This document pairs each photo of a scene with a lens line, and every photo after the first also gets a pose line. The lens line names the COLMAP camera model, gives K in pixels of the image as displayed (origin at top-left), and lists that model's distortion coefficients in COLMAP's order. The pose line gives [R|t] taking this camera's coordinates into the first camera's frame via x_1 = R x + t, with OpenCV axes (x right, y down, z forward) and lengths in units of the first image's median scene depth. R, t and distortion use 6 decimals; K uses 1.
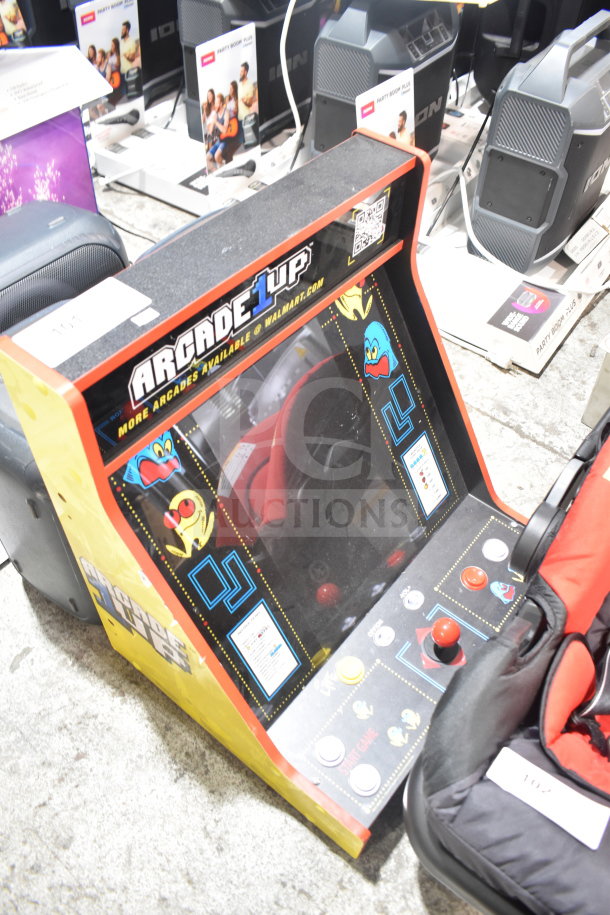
lens RADIAL K [[738.3, 0, 308.0], [0, 738.3, 460.2], [0, 0, 1]] dist [-0.084605, 0.004809]
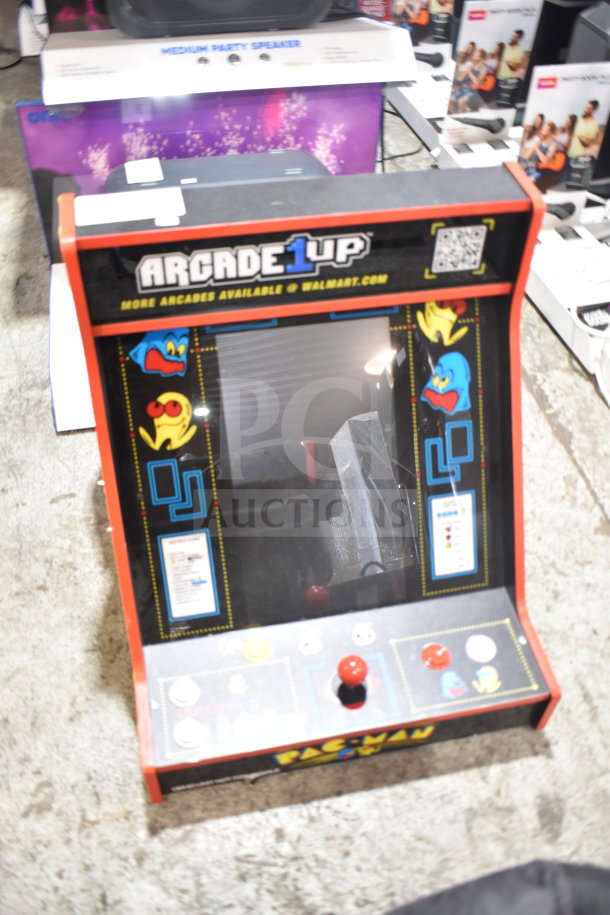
lens RADIAL K [[868.0, 0, 302.9], [0, 868.0, 466.8], [0, 0, 1]] dist [-0.074433, 0.000000]
pose [[0.771633, 0.454470, -0.445016, 0.515812], [-0.488436, 0.871533, 0.043128, -0.009148], [0.407446, 0.184083, 0.894484, -0.066803]]
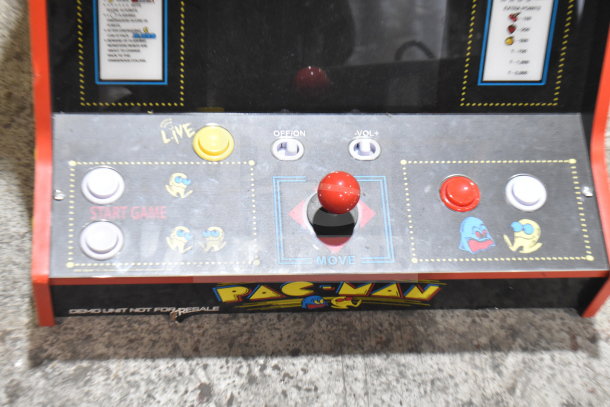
lens RADIAL K [[1373.7, 0, 302.7], [0, 1373.7, 203.4], [0, 0, 1]] dist [0.106111, 0.000000]
pose [[0.673858, 0.666391, -0.319120, 0.578562], [-0.616733, 0.745155, 0.253742, -0.057916], [0.406885, 0.025826, 0.913114, -0.170232]]
